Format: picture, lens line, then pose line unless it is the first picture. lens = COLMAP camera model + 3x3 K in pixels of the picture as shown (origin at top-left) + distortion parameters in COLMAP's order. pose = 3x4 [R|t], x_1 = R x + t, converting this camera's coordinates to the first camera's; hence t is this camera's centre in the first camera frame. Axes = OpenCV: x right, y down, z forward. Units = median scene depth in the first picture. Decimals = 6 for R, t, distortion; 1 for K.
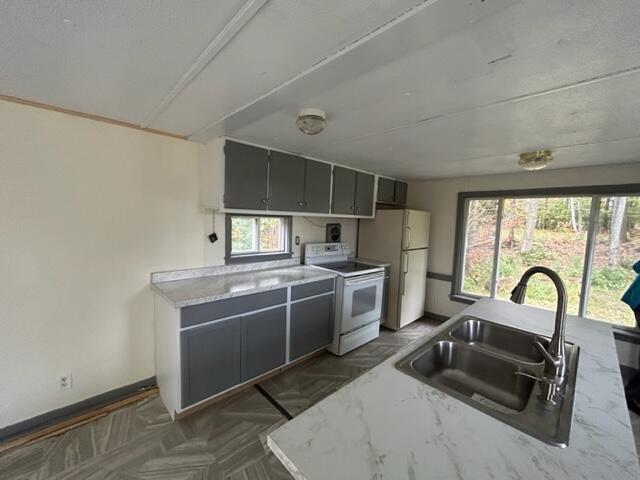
lens RADIAL K [[262.4, 0, 314.1], [0, 262.4, 241.8], [0, 0, 1]] dist [-0.005524, 0.000583]
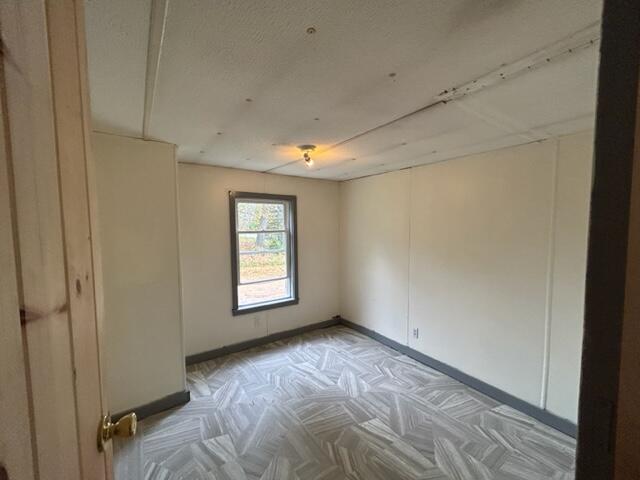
lens RADIAL K [[262.4, 0, 318.8], [0, 262.4, 239.9], [0, 0, 1]] dist [-0.005524, 0.000583]
pose [[-0.146540, 0.031158, -0.988714, 0.572504], [-0.097518, 0.994180, 0.045784, -0.036911], [0.984386, 0.103126, -0.142649, 0.514586]]
